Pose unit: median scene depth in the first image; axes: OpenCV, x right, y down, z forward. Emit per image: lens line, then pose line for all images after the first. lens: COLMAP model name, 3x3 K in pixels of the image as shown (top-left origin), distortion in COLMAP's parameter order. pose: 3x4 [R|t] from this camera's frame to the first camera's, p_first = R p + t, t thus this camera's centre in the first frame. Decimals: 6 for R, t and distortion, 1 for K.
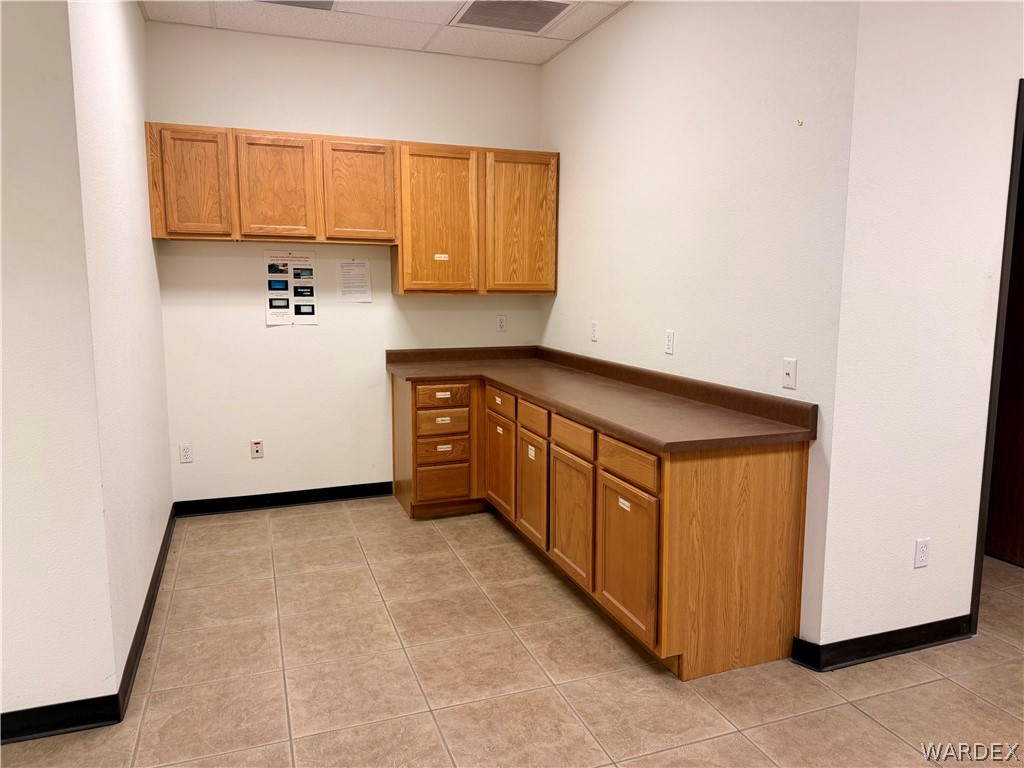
lens RADIAL K [[732.1, 0, 512.0], [0, 732.1, 384.0], [0, 0, 1]] dist [-0.001229, -0.003207]
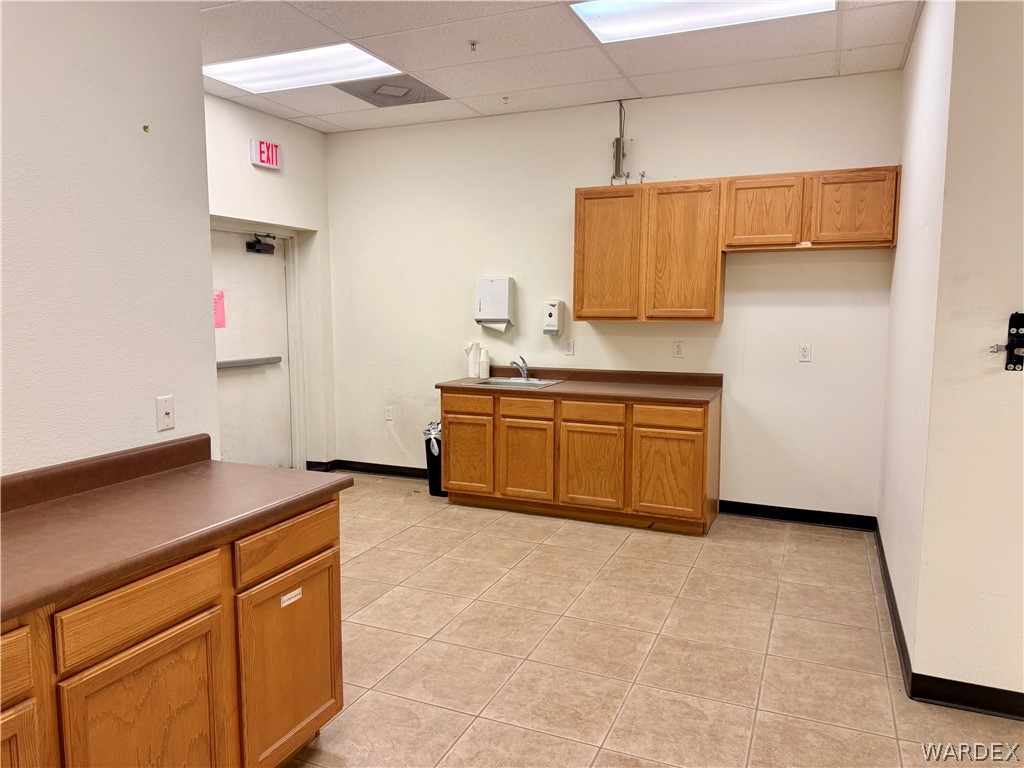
lens RADIAL K [[715.4, 0, 507.8], [0, 715.4, 397.8], [0, 0, 1]] dist [0.096561, -0.151464]
pose [[-0.722985, -0.094671, 0.684346, -0.522973], [0.090280, 0.969126, 0.229444, -0.198344], [-0.684939, 0.227668, -0.692117, 1.336490]]
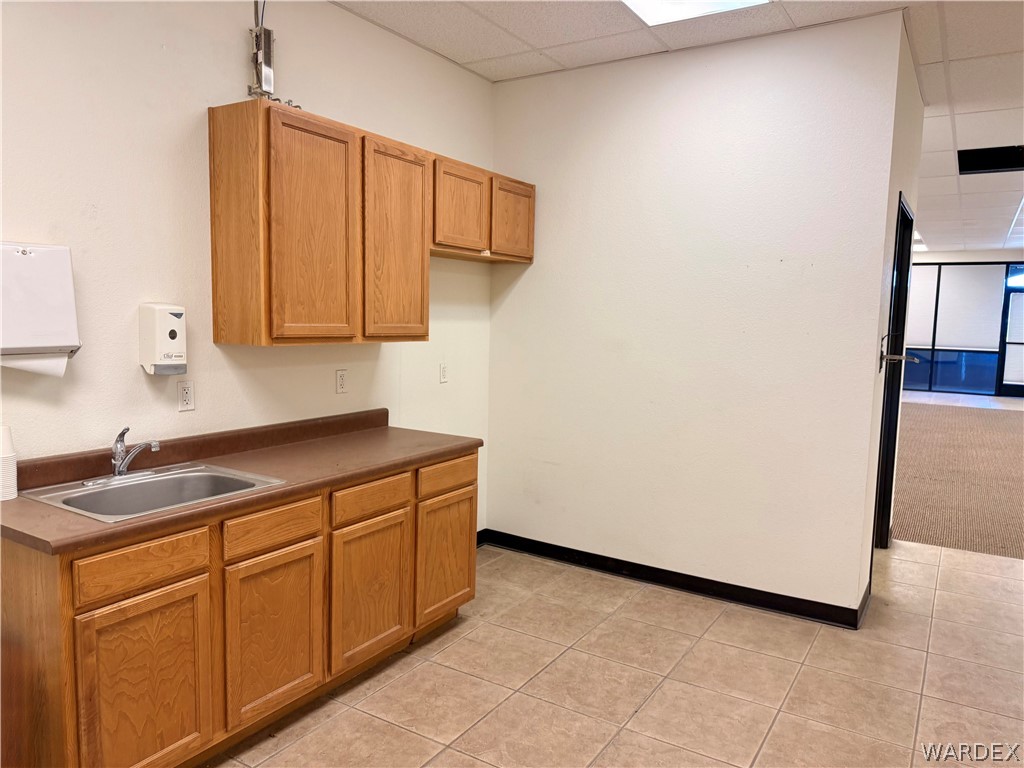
lens RADIAL K [[715.4, 0, 507.8], [0, 715.4, 397.8], [0, 0, 1]] dist [0.096561, -0.151464]
pose [[-0.790963, 0.047893, -0.609987, 0.979132], [-0.110191, 0.969483, 0.219001, -0.137269], [0.601860, 0.240436, -0.761547, 0.877112]]
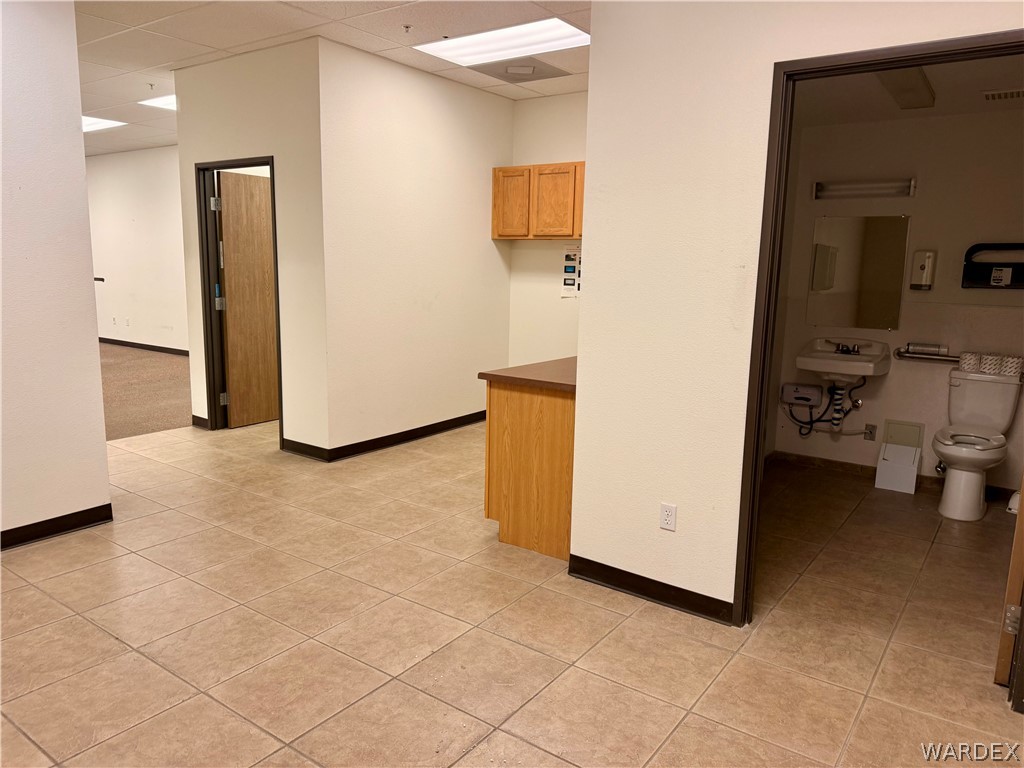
lens RADIAL K [[715.4, 0, 507.8], [0, 715.4, 397.8], [0, 0, 1]] dist [0.096561, -0.151464]
pose [[0.549815, 0.162488, -0.819330, 1.330573], [-0.133277, 0.985395, 0.105986, -0.030506], [0.824585, 0.050925, 0.563441, 0.182595]]
